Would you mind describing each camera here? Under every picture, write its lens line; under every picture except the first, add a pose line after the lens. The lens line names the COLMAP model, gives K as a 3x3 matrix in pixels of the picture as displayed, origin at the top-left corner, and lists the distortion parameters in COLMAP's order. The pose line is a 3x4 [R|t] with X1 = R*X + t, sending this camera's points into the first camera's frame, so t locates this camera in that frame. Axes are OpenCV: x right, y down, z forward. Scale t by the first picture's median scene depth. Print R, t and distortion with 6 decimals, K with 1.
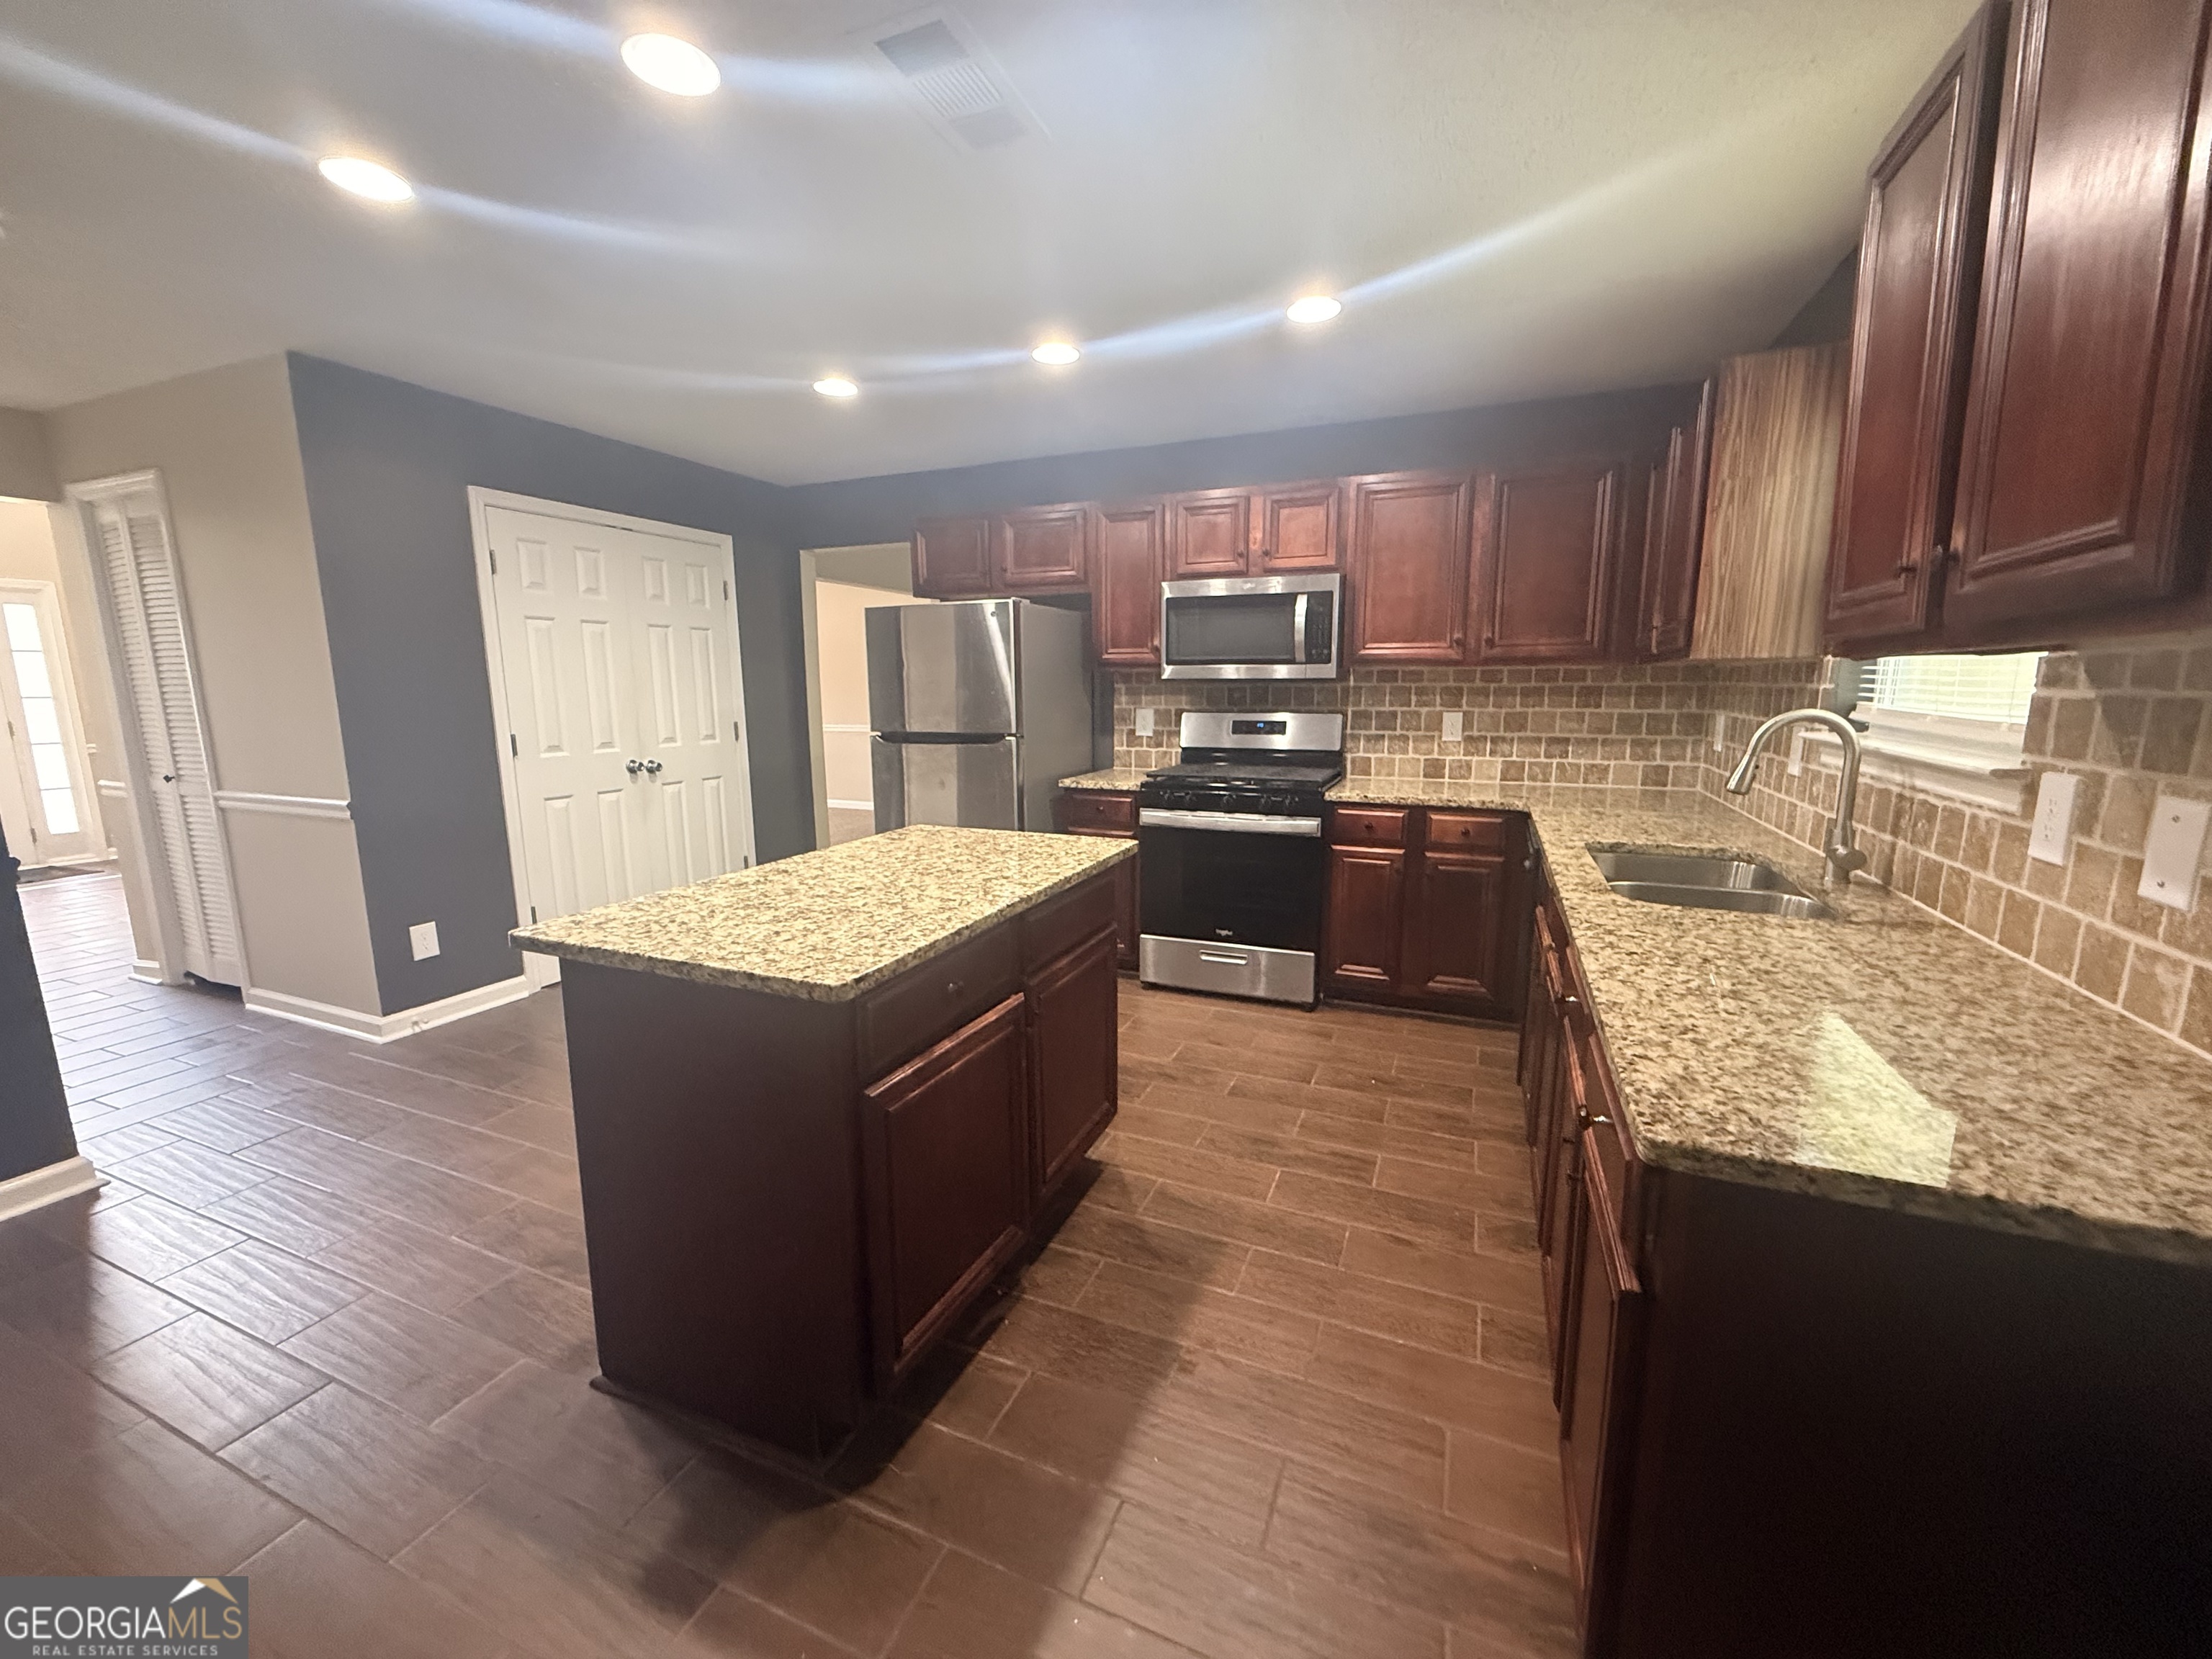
lens RADIAL K [[884.4, 0, 1101.3], [0, 884.4, 830.2], [0, 0, 1]] dist [0.003042, 0.000116]
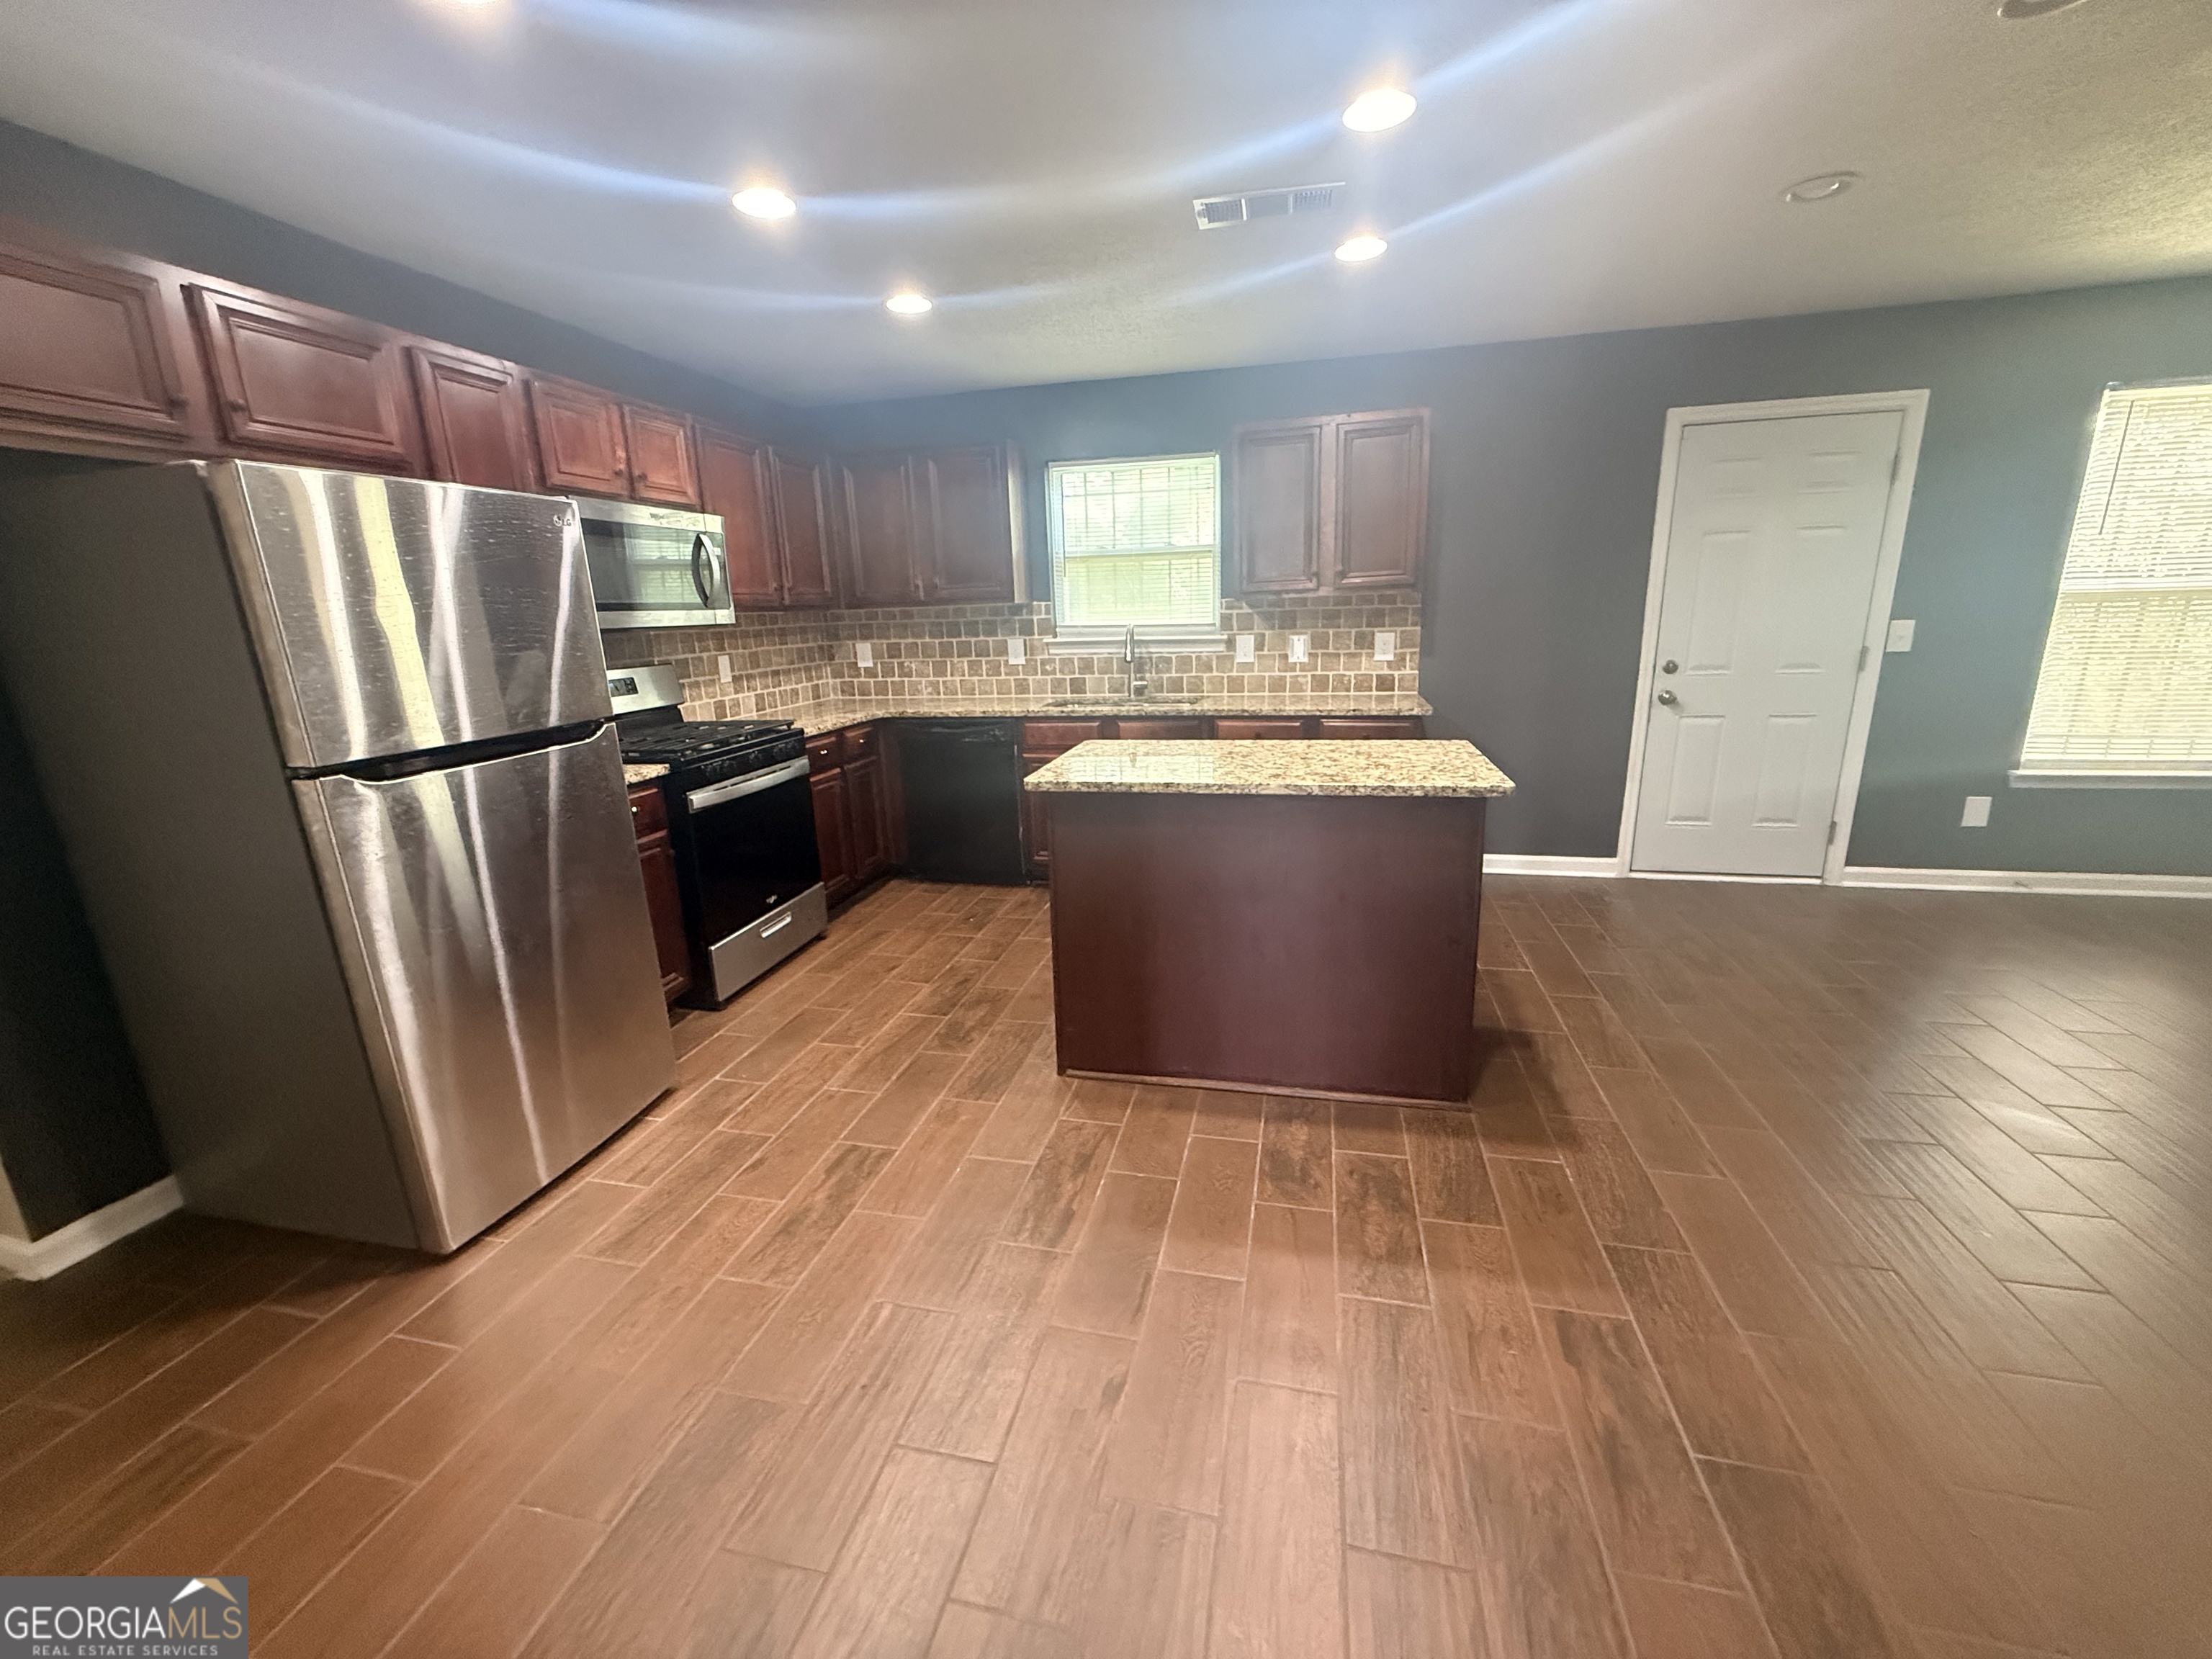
lens RADIAL K [[884.4, 0, 1097.9], [0, 884.4, 829.7], [0, 0, 1]] dist [0.003042, 0.000116]
pose [[-0.169391, -0.232738, 0.957674, -0.813313], [0.198668, 0.943705, 0.264484, -0.134897], [-0.965317, 0.235060, -0.113618, 0.772582]]
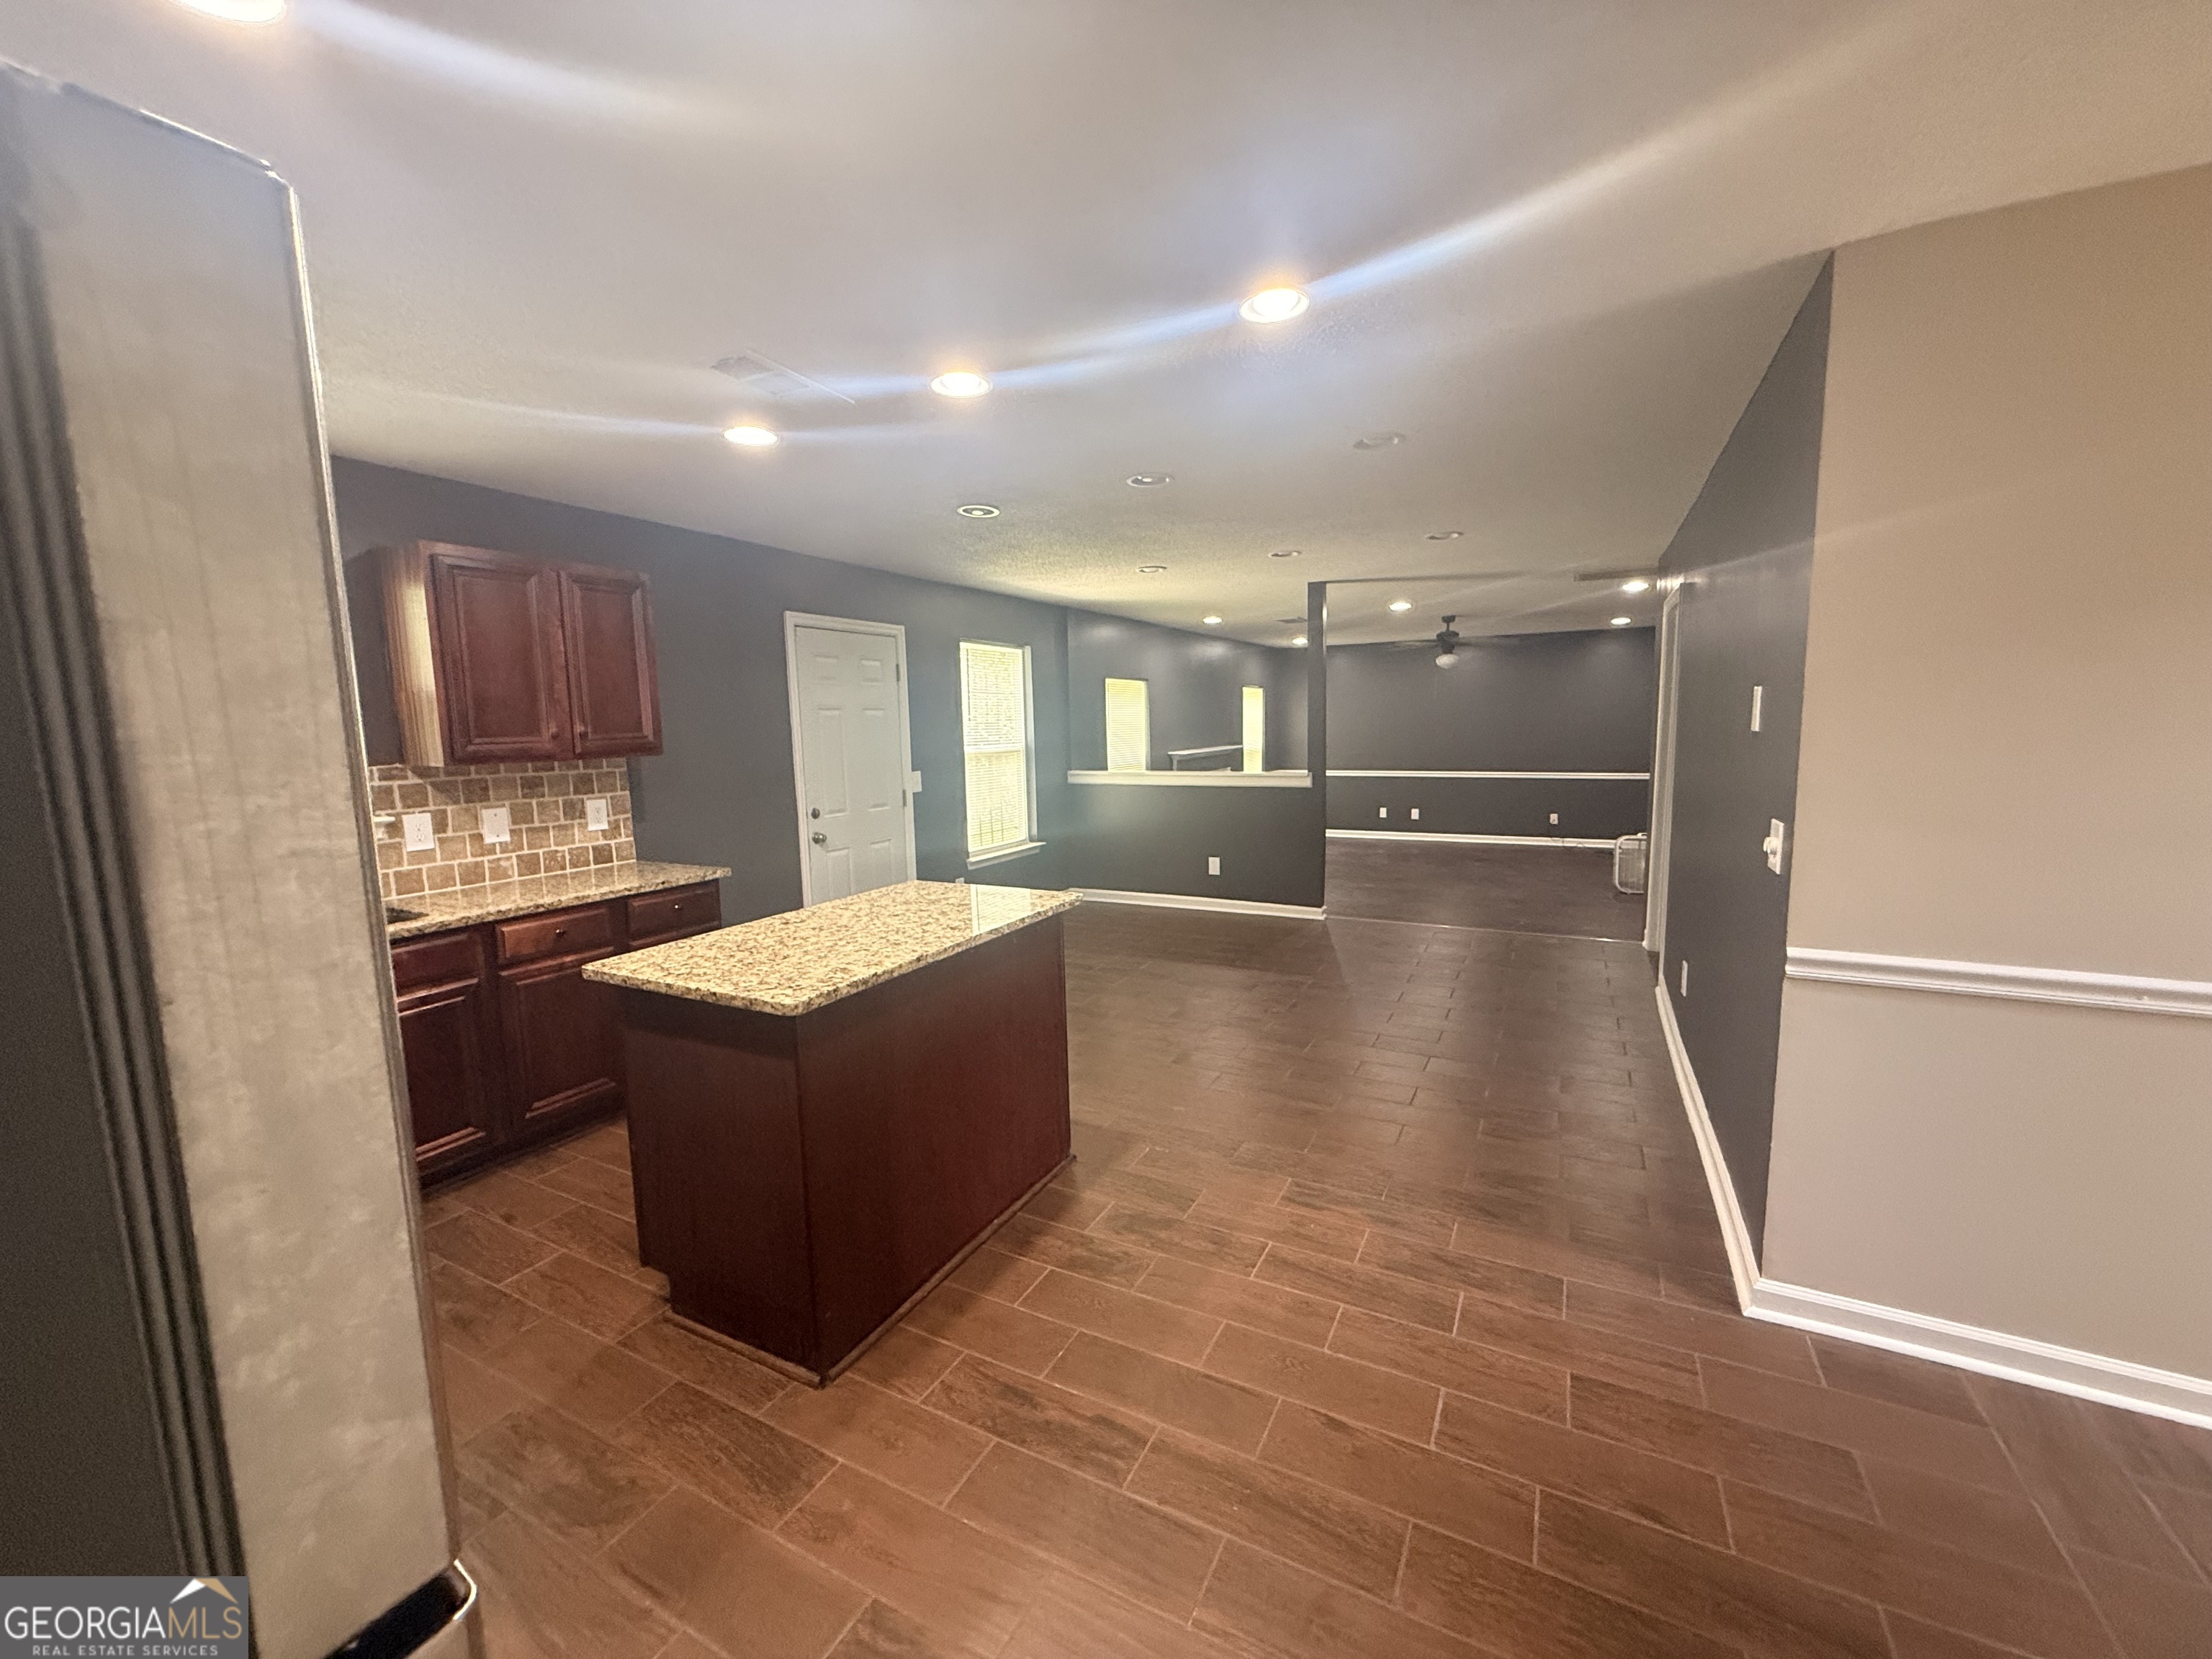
lens RADIAL K [[884.4, 0, 1105.9], [0, 884.4, 829.7], [0, 0, 1]] dist [0.003042, 0.000116]
pose [[-0.996009, 0.018150, 0.087390, -0.379020], [0.042337, 0.958021, 0.283556, -0.234563], [-0.078575, 0.286124, -0.954966, 1.180934]]
